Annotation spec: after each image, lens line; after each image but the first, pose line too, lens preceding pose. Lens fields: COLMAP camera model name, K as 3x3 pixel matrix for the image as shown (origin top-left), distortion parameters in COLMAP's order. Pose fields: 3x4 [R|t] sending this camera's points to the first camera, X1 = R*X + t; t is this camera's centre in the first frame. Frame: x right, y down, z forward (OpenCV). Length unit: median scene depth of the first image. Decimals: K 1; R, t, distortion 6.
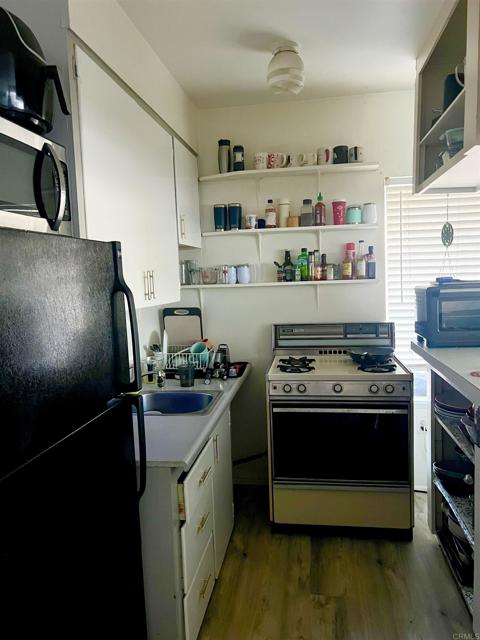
lens RADIAL K [[487.6, 0, 238.2], [0, 487.6, 319.5], [0, 0, 1]] dist [-0.004542, -0.014720]
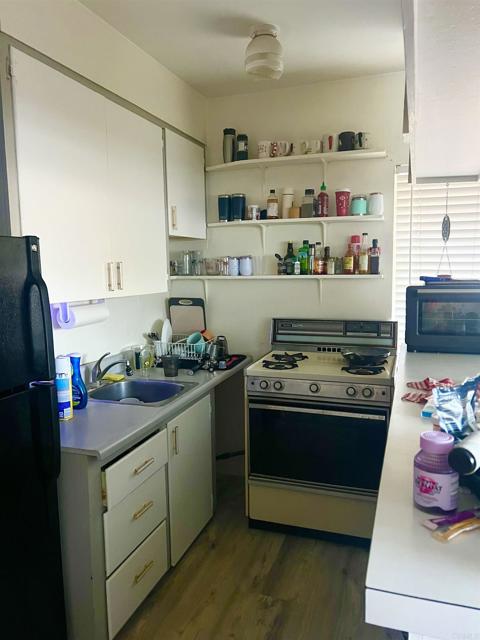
lens RADIAL K [[487.6, 0, 239.4], [0, 487.6, 322.5], [0, 0, 1]] dist [-0.004542, -0.014720]
pose [[0.982261, 0.042960, -0.182534, 0.218859], [-0.036985, 0.998667, 0.036011, -0.016832], [0.183838, -0.028621, 0.982540, 0.030487]]
